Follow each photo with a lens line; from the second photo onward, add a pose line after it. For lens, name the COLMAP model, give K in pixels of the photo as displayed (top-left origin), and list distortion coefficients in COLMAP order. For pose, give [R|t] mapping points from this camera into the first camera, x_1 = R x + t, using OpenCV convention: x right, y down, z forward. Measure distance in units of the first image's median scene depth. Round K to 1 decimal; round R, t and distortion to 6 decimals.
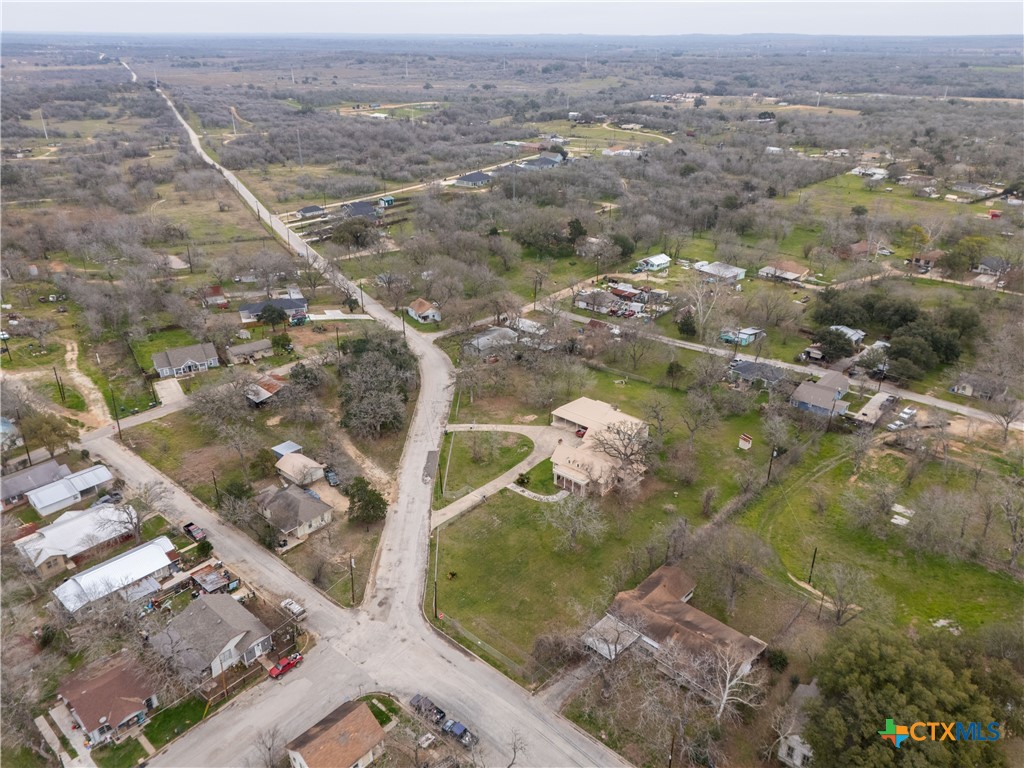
lens RADIAL K [[730.0, 0, 512.0], [0, 730.0, 384.0], [0, 0, 1]] dist [0.000982, -0.002901]
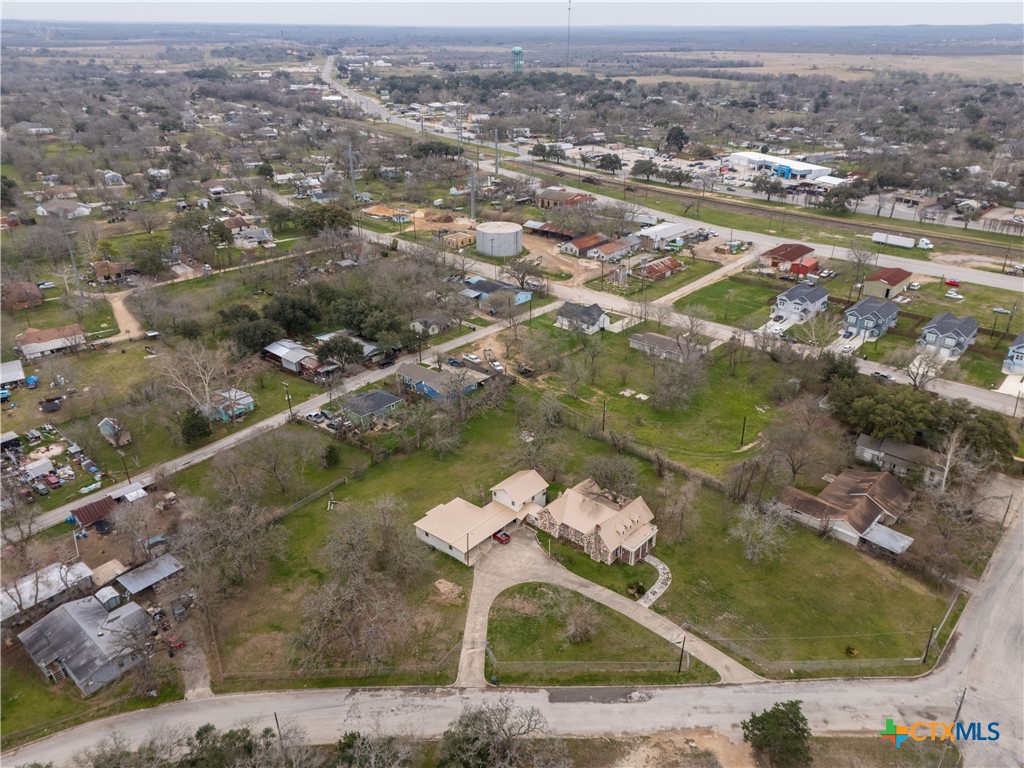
lens RADIAL K [[730.0, 0, 512.0], [0, 730.0, 384.0], [0, 0, 1]] dist [0.000982, -0.002901]
pose [[0.019046, -0.434748, 0.900351, -0.533716], [0.424506, 0.818832, 0.386406, -0.364357], [-0.905225, 0.374844, 0.200149, 0.785781]]
